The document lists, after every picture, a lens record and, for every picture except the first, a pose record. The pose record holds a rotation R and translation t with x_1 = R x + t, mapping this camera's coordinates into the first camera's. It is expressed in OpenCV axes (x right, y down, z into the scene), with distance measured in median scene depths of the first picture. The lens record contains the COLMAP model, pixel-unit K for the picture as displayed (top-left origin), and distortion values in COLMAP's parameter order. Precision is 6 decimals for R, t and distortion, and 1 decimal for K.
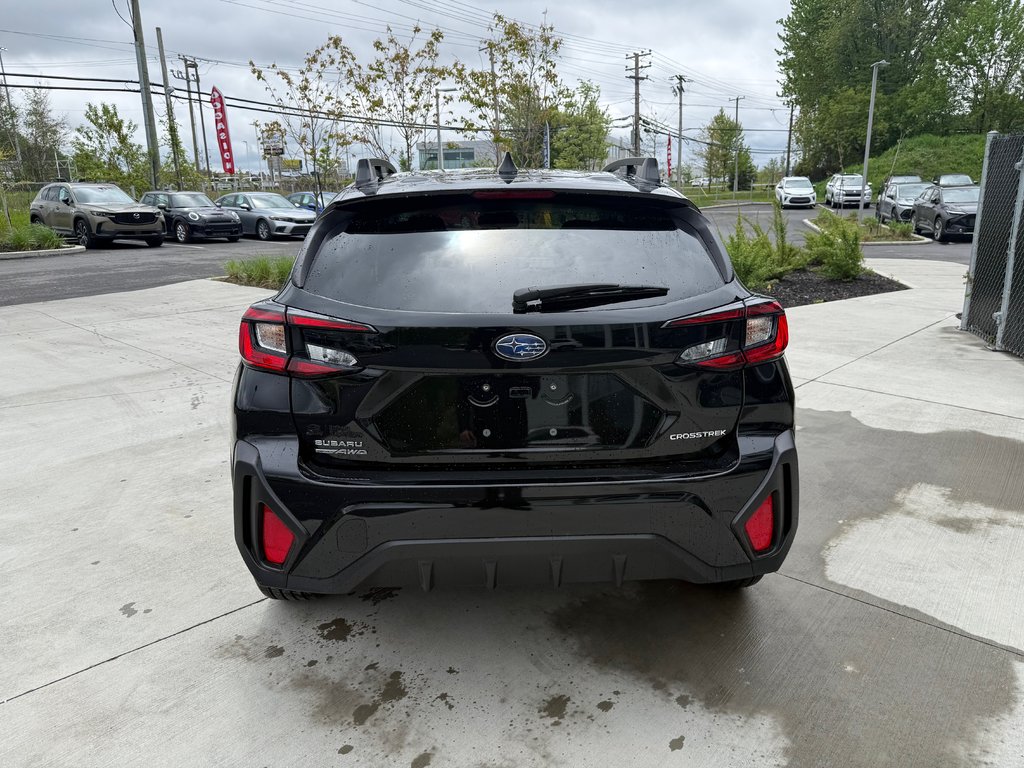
lens RADIAL K [[723.4, 0, 526.2], [0, 723.4, 368.4], [0, 0, 1]] dist [0.001855, -0.010522]
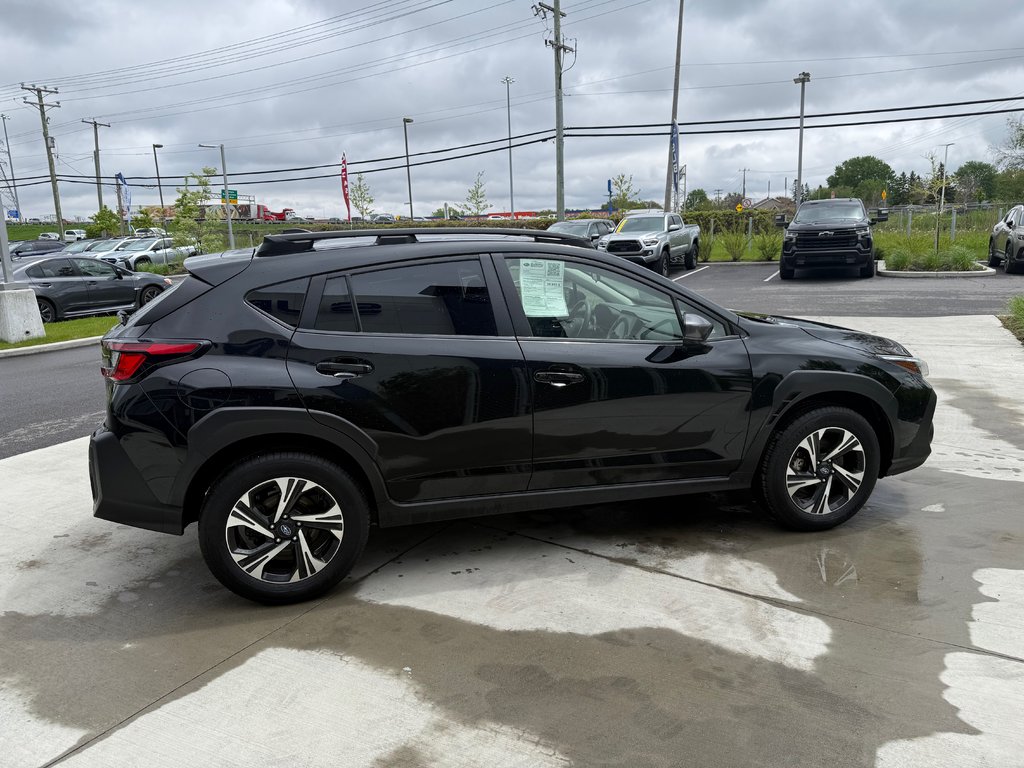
lens RADIAL K [[720.1, 0, 517.1], [0, 720.1, 383.4], [0, 0, 1]] dist [0.039241, -0.051294]
pose [[0.212198, 0.205147, -0.955451, 1.048483], [-0.202568, 0.965715, 0.162362, -0.227538], [0.956001, 0.159091, 0.246479, 0.774338]]
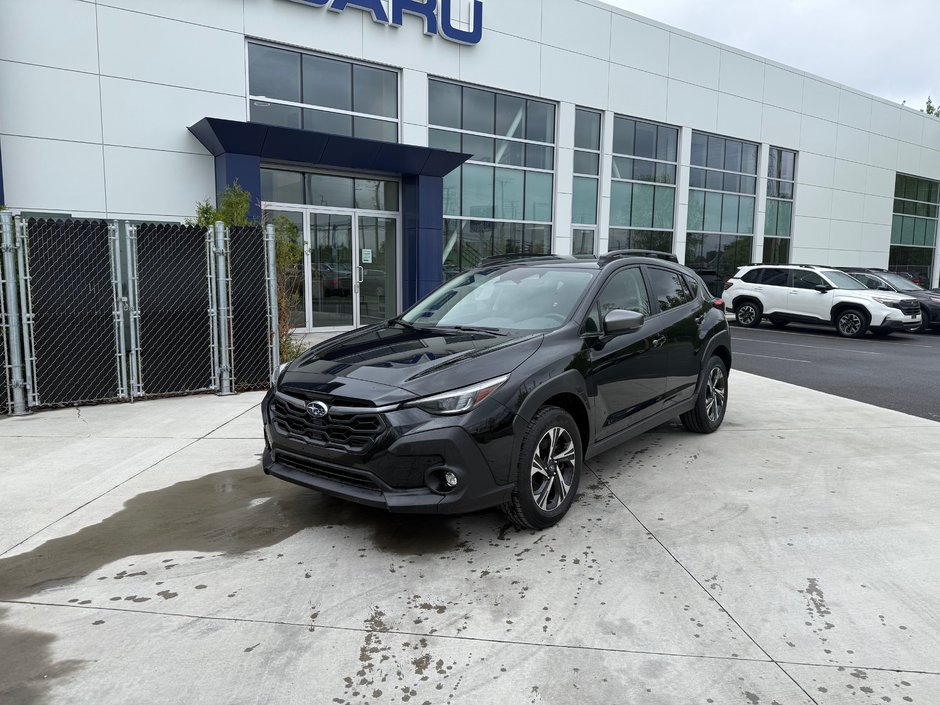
lens RADIAL K [[666.0, 0, 466.1], [0, 666.0, 354.5], [0, 0, 1]] dist [0.004724, -0.012481]
pose [[-0.741298, -0.077868, 0.666644, -0.854819], [0.154065, 0.946984, 0.281931, -0.488254], [-0.653254, 0.311701, -0.690001, 2.167798]]
